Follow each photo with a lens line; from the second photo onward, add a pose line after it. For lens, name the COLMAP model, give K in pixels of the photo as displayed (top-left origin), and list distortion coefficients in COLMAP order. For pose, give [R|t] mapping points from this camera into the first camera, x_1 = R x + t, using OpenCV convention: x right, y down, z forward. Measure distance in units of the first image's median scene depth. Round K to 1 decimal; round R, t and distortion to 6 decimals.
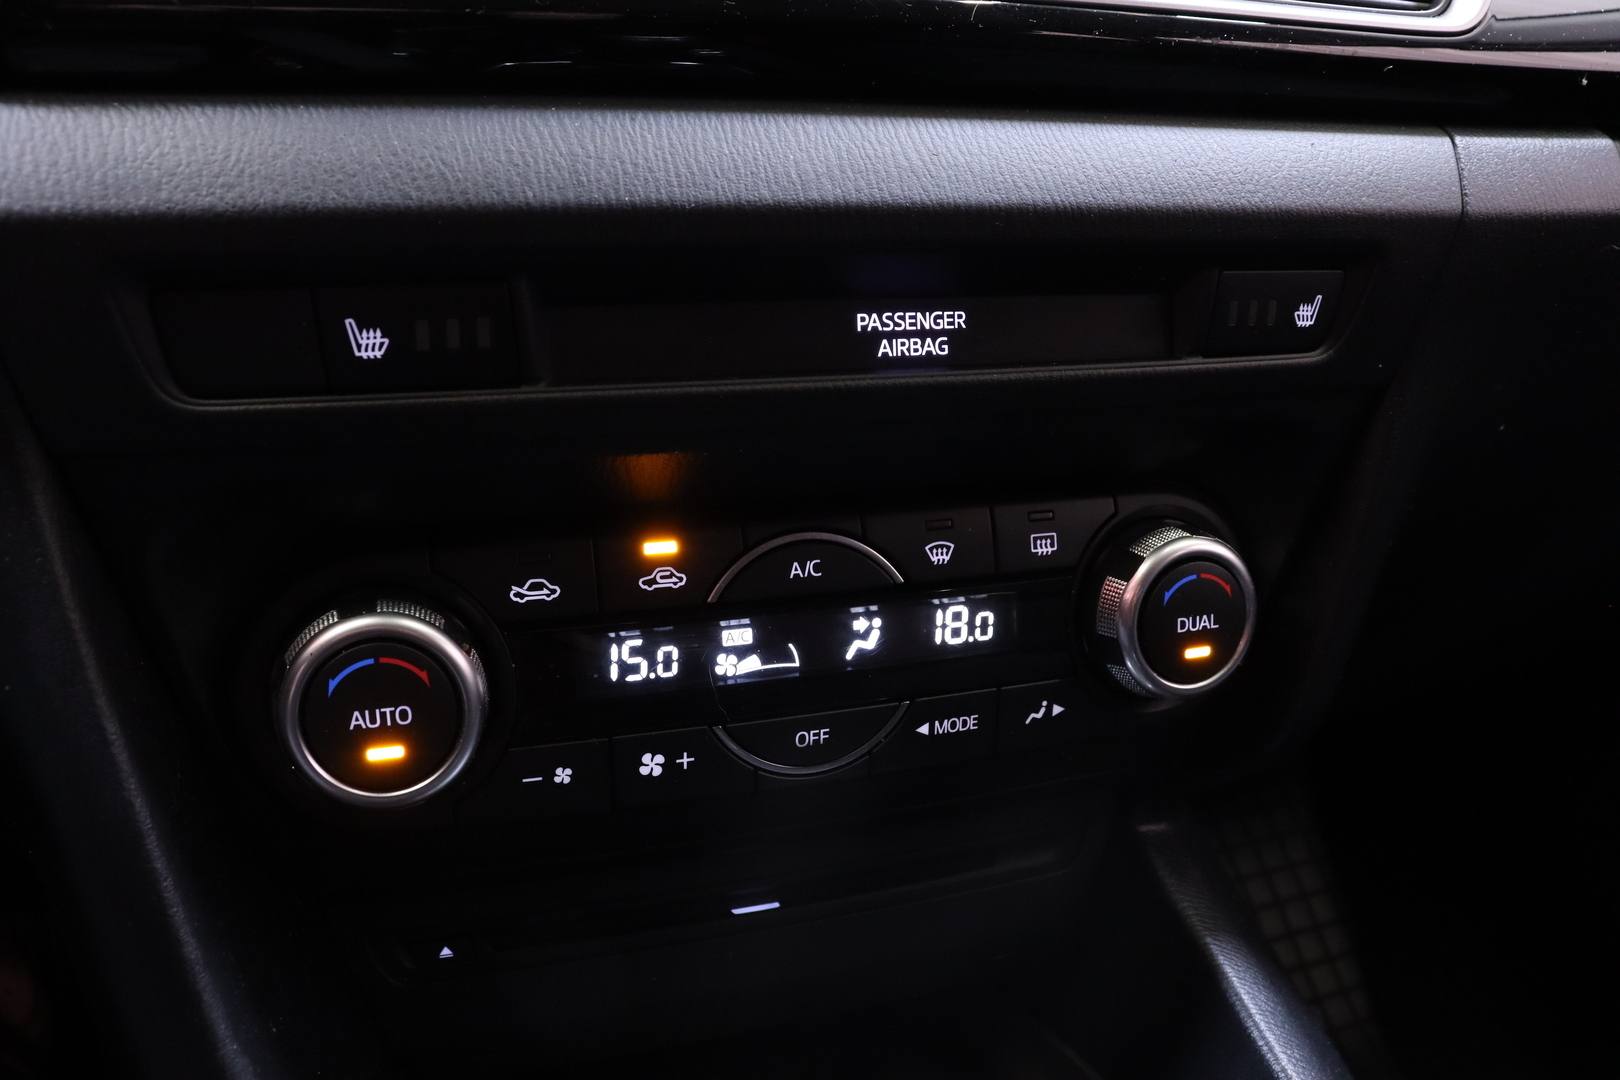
lens RADIAL K [[1316.3, 0, 802.3], [0, 1316.3, 540.0], [0, 0, 1]] dist [-0.176499, 0.144183]
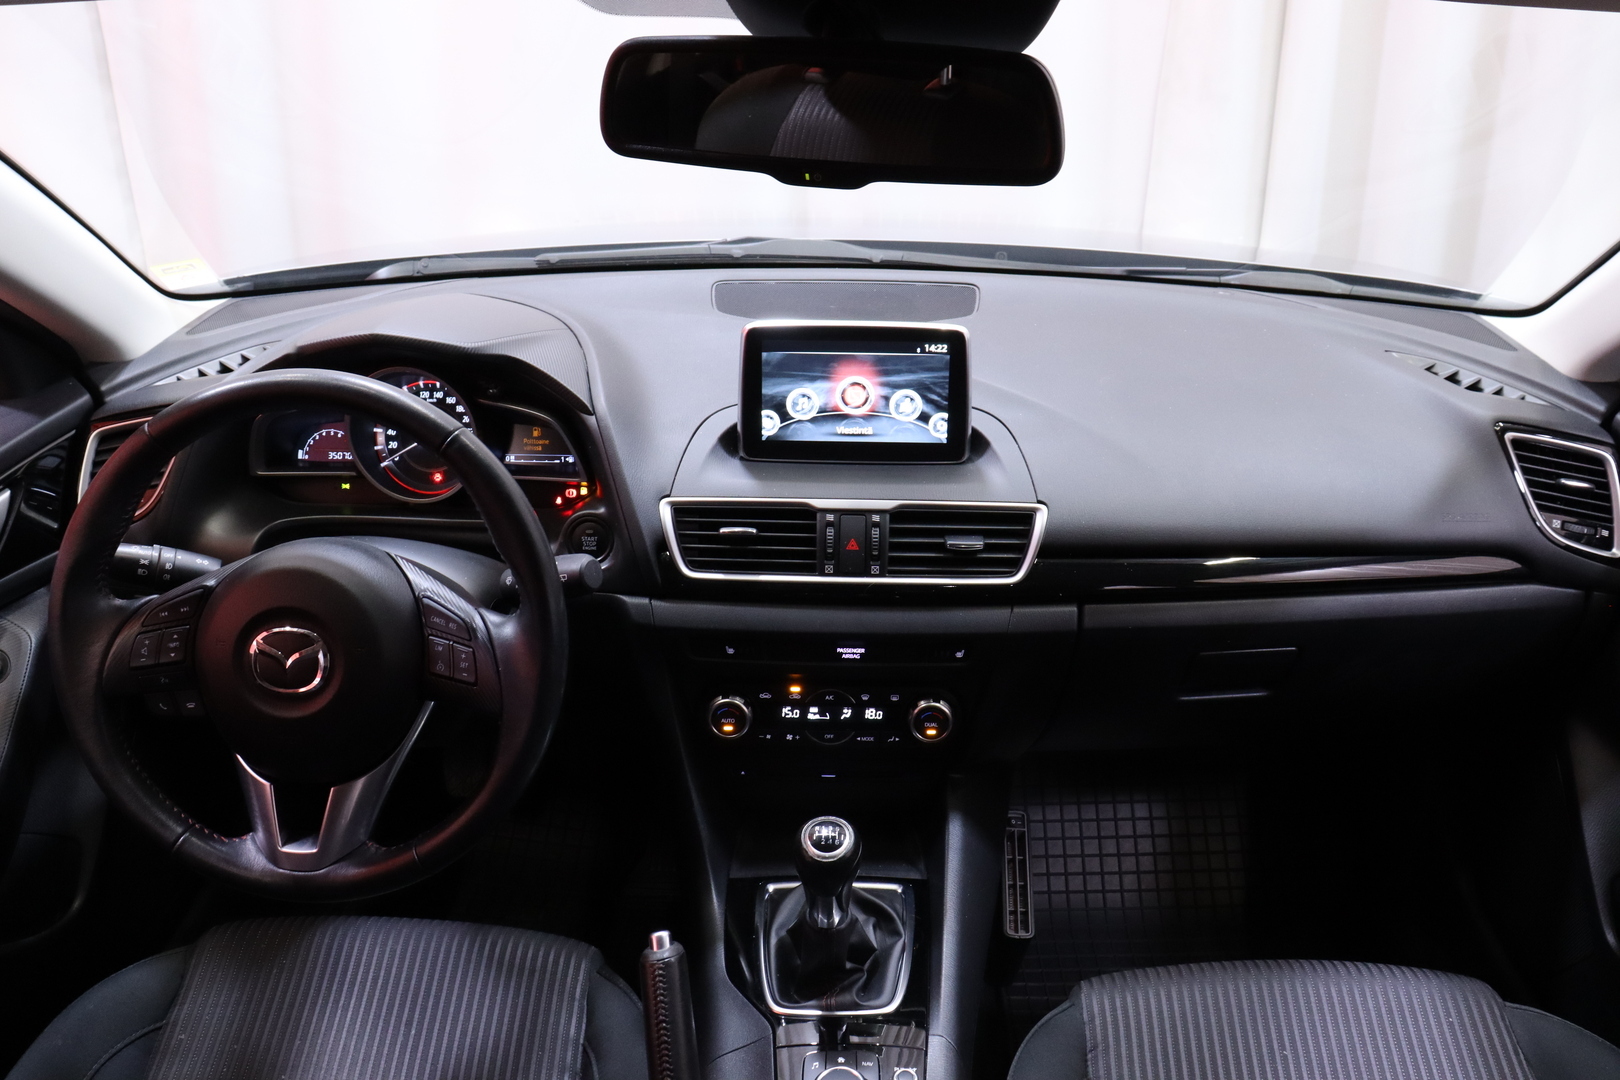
lens RADIAL K [[1316.3, 0, 800.6], [0, 1316.3, 525.1], [0, 0, 1]] dist [-0.176499, 0.144183]
pose [[0.938267, 0.125056, -0.322516, 1.177665], [-0.095038, 0.989678, 0.107265, -0.947758], [0.332601, -0.069992, 0.940467, -2.878257]]
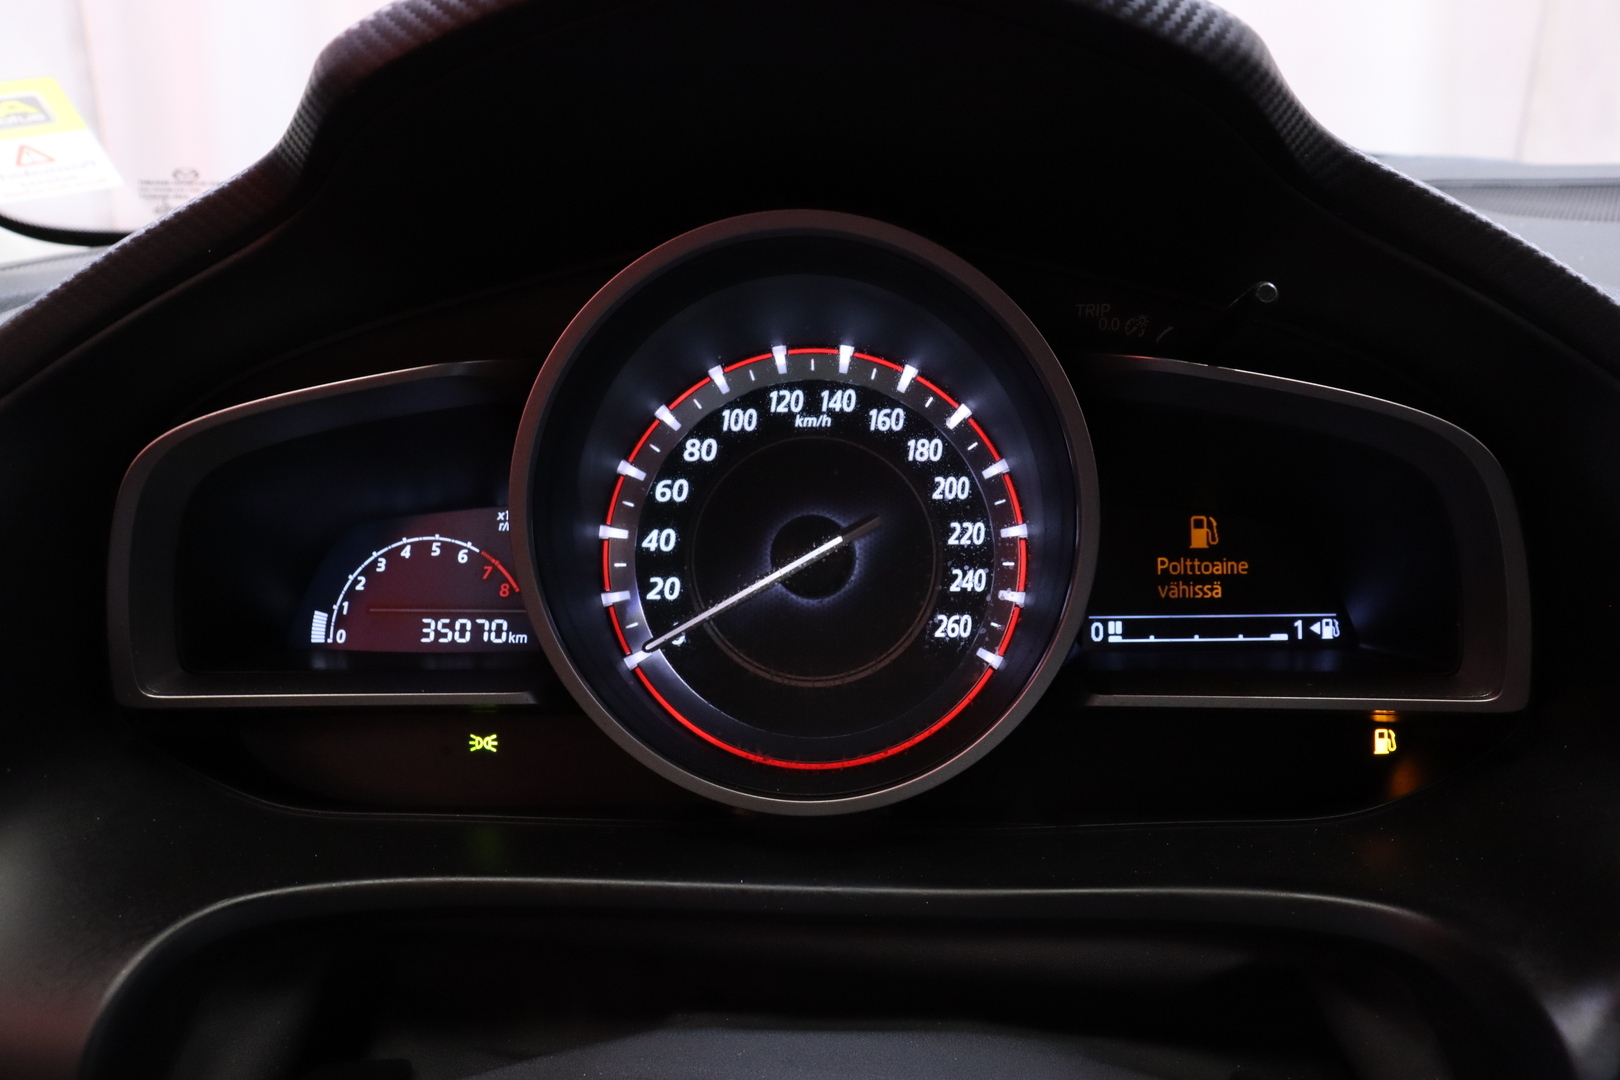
lens RADIAL K [[1316.3, 0, 812.6], [0, 1316.3, 534.9], [0, 0, 1]] dist [-0.176499, 0.144183]
pose [[0.935882, 0.052902, -0.348318, -1.018413], [-0.073993, 0.996126, -0.047517, -0.617372], [0.344455, 0.070243, 0.936171, -0.281683]]
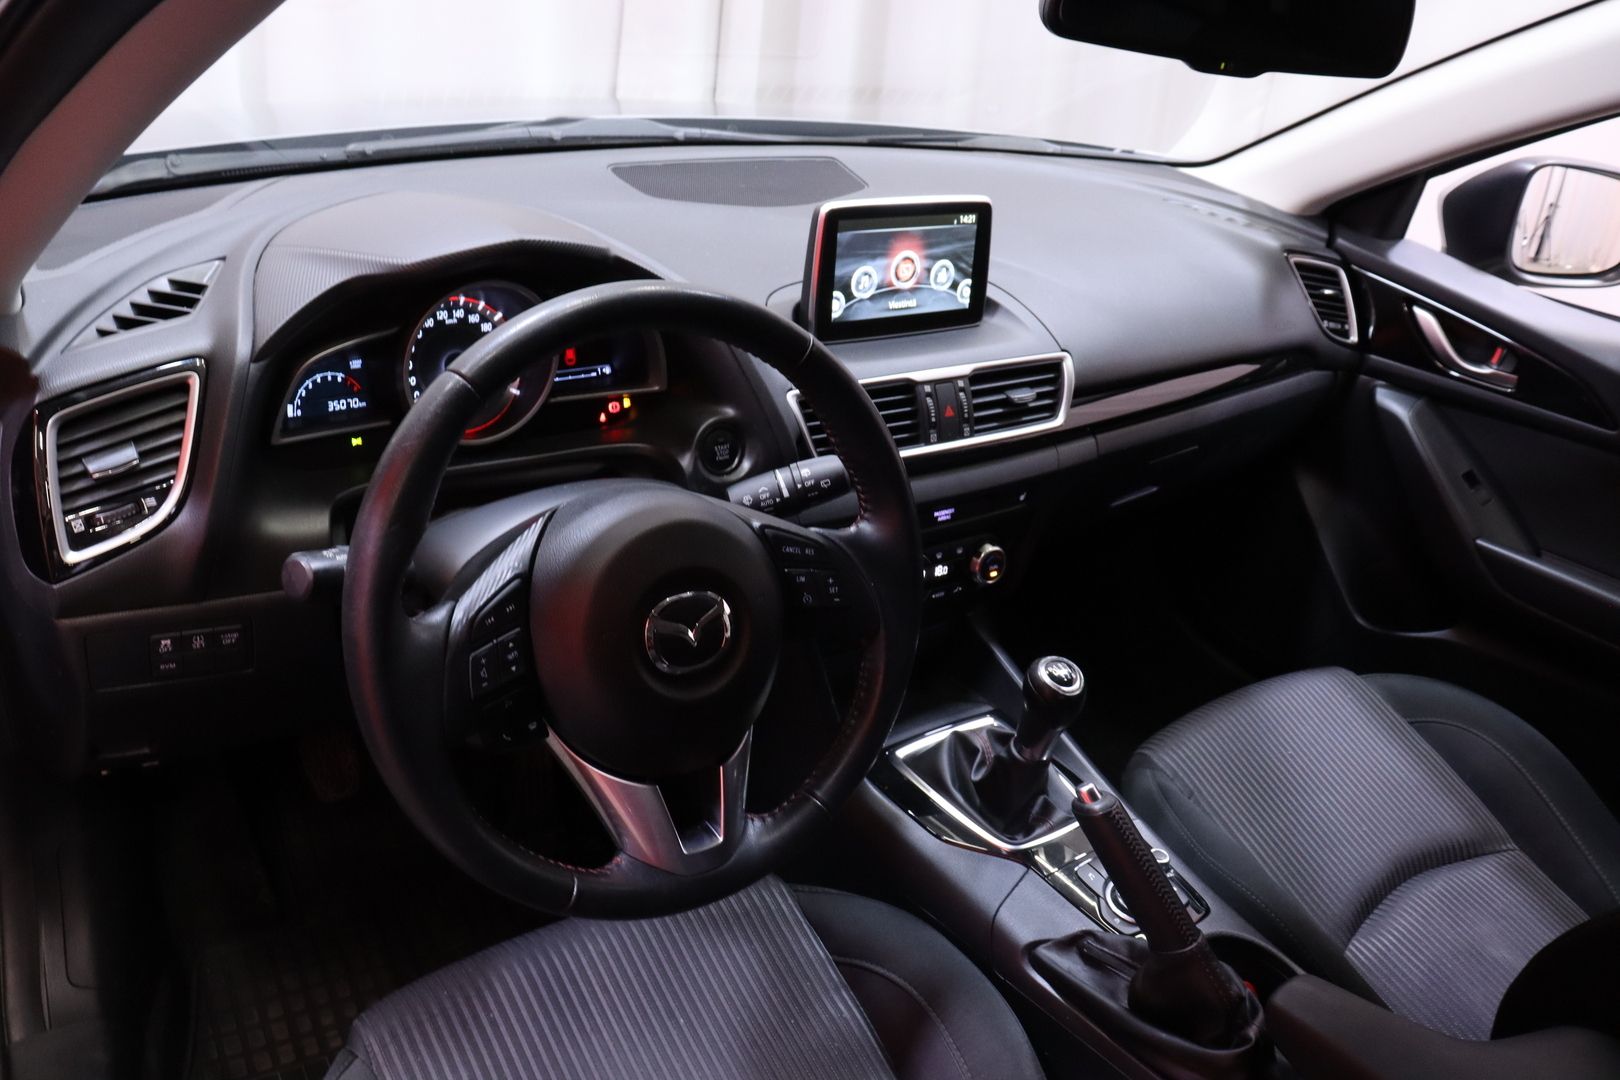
lens RADIAL K [[1316.3, 0, 815.8], [0, 1316.3, 530.5], [0, 0, 1]] dist [-0.176499, 0.144183]
pose [[0.954351, -0.051170, 0.294273, -1.561012], [-0.001114, 0.984600, 0.174821, -0.834065], [-0.298686, -0.167168, 0.939596, -2.933949]]
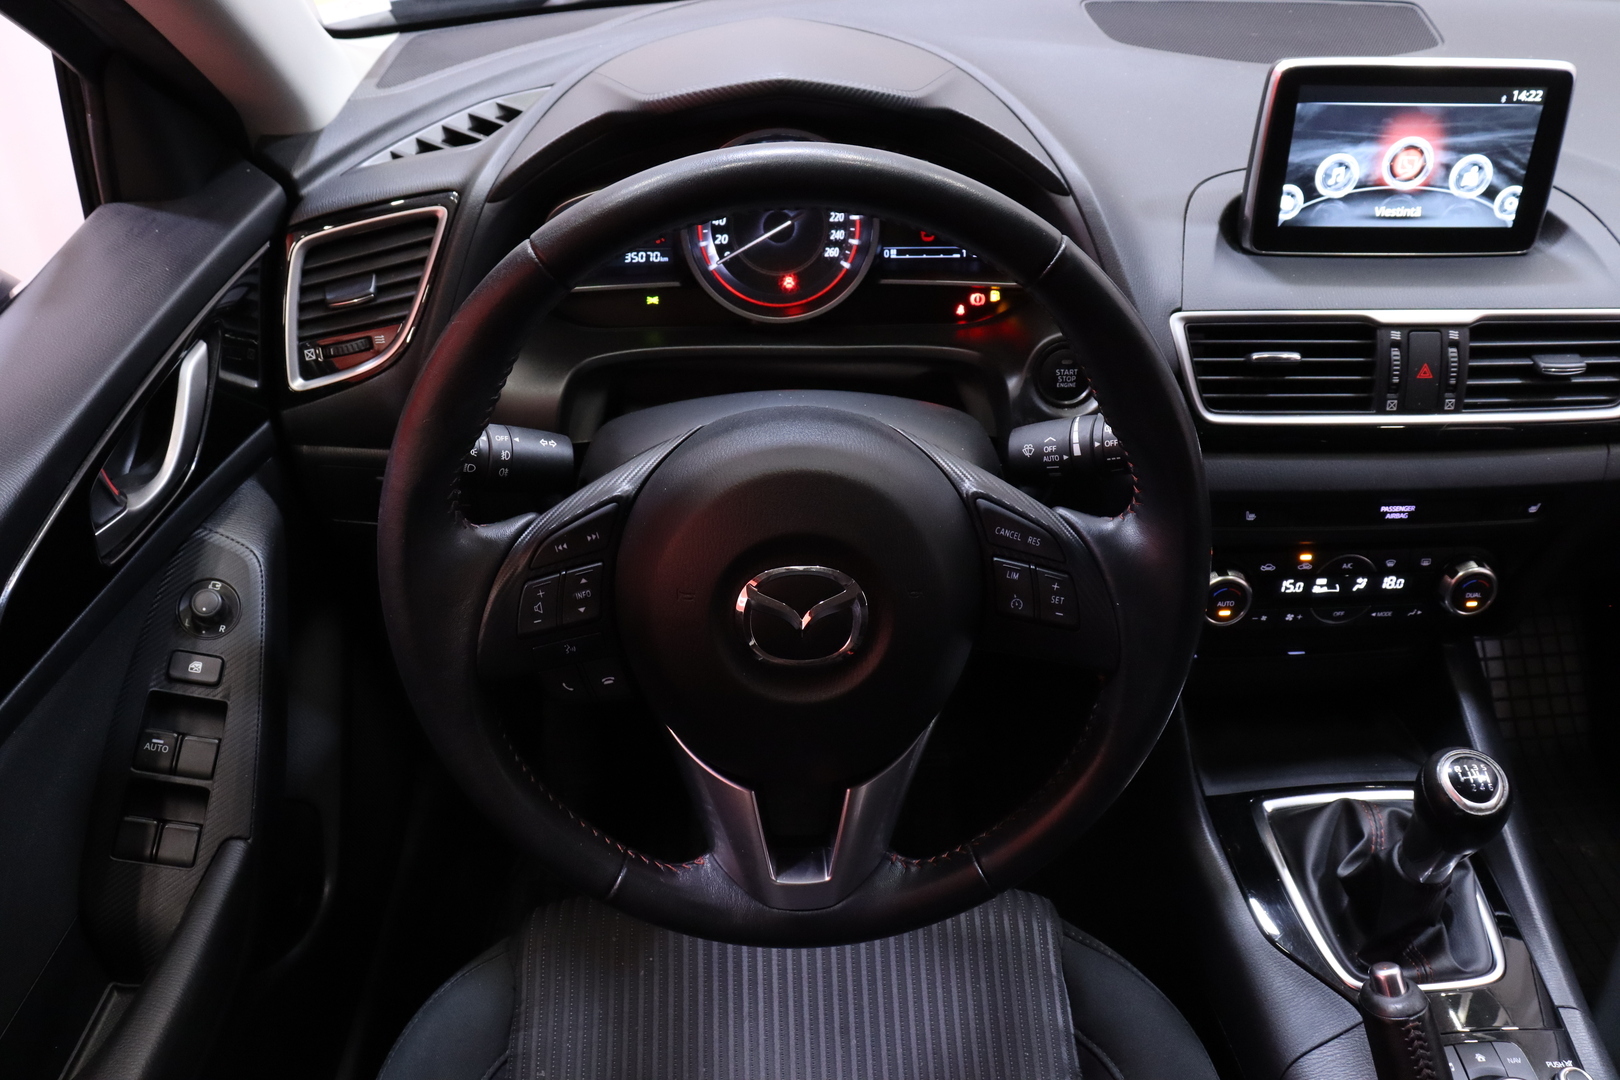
lens RADIAL K [[1316.3, 0, 798.2], [0, 1316.3, 528.4], [0, 0, 1]] dist [-0.176499, 0.144183]
pose [[0.959477, 0.143737, -0.242371, -0.534537], [-0.066622, 0.951448, 0.300513, -0.904910], [0.273799, -0.272188, 0.922468, -2.199061]]
